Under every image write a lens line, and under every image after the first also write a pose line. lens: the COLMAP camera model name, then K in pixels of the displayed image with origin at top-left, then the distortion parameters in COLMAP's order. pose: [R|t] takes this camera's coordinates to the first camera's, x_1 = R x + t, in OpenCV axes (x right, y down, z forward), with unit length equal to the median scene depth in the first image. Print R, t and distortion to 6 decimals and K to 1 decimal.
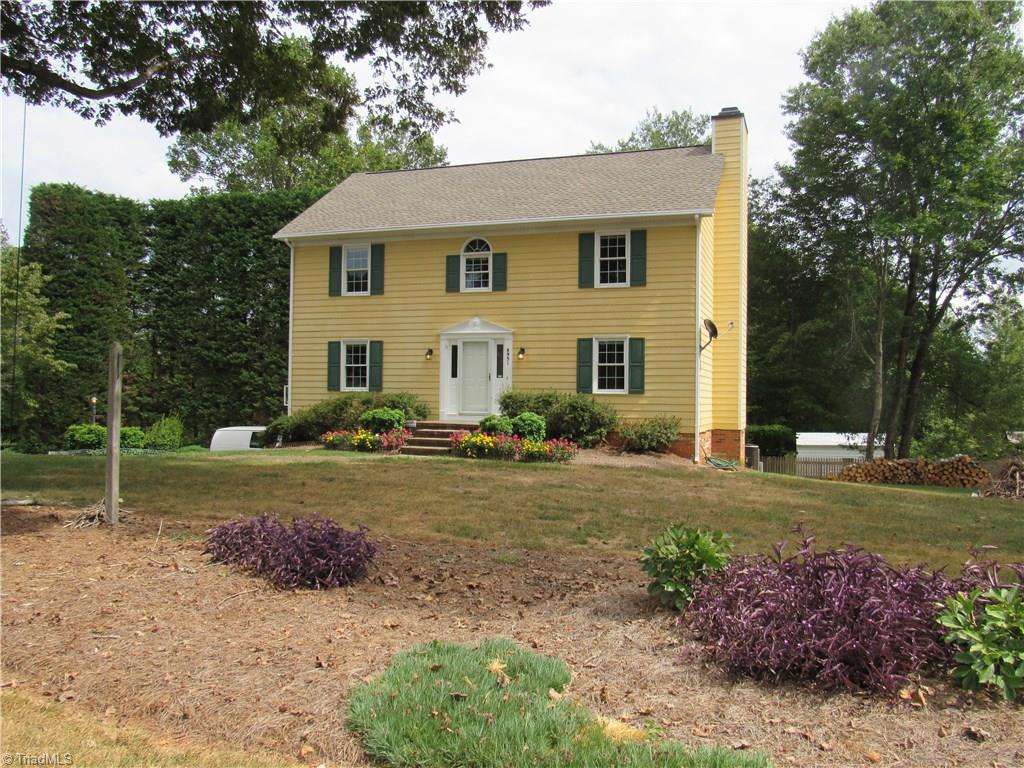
lens RADIAL K [[840.1, 0, 510.4], [0, 840.1, 380.6], [0, 0, 1]] dist [-0.024394, -0.012937]
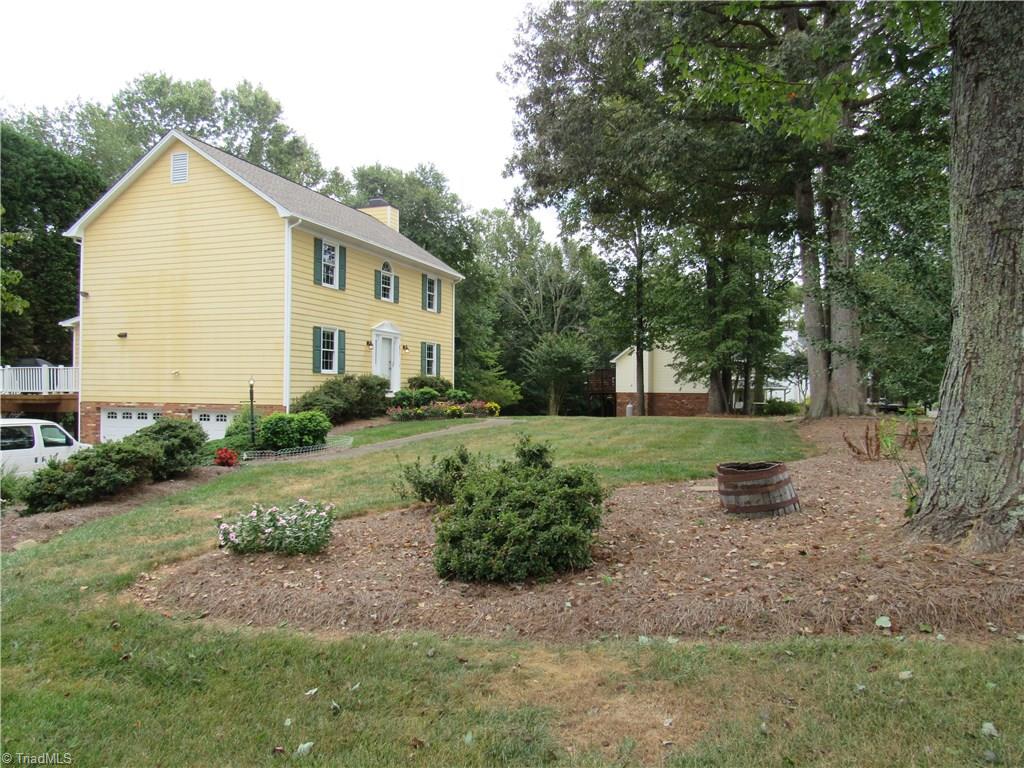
lens RADIAL K [[737.6, 0, 510.5], [0, 737.6, 381.6], [0, 0, 1]] dist [-0.026884, 0.008668]
pose [[0.002742, -0.000901, 0.999996, -1.179301], [-0.026133, 0.999658, 0.000972, 0.016631], [-0.999655, -0.026135, 0.002717, 0.766525]]
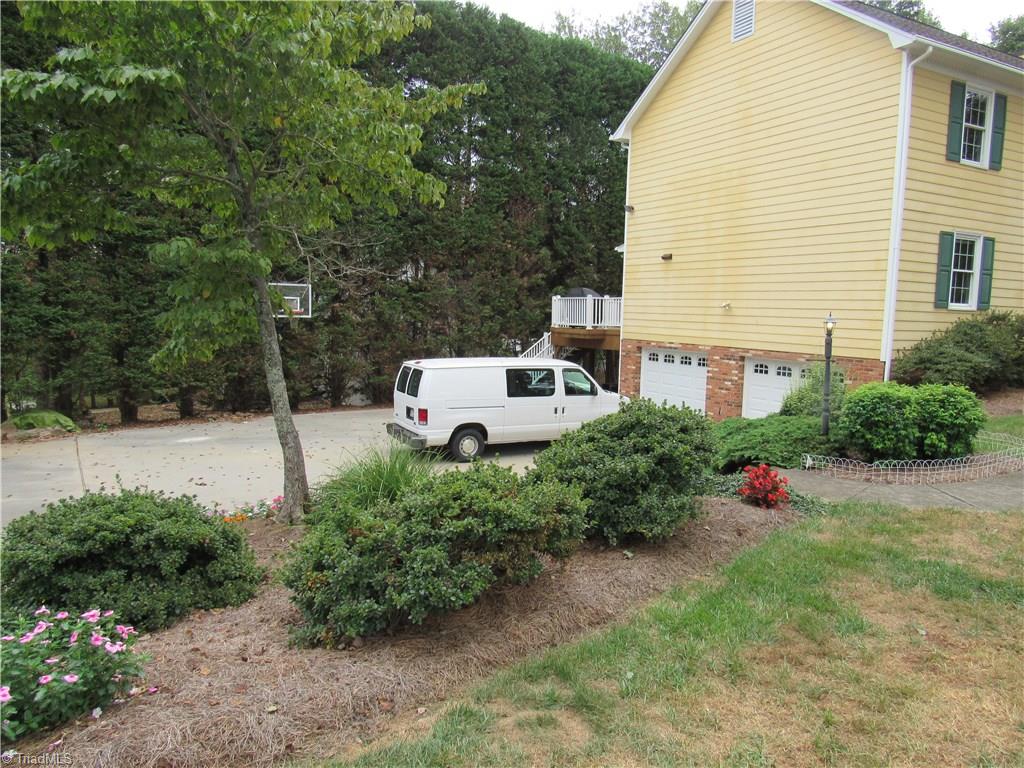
lens RADIAL K [[737.6, 0, 510.6], [0, 737.6, 383.7], [0, 0, 1]] dist [-0.026884, 0.008668]
pose [[0.685032, -0.063389, 0.725750, -0.884151], [-0.034458, 0.992273, 0.119193, 0.014796], [-0.727698, -0.106659, 0.677554, 0.869781]]
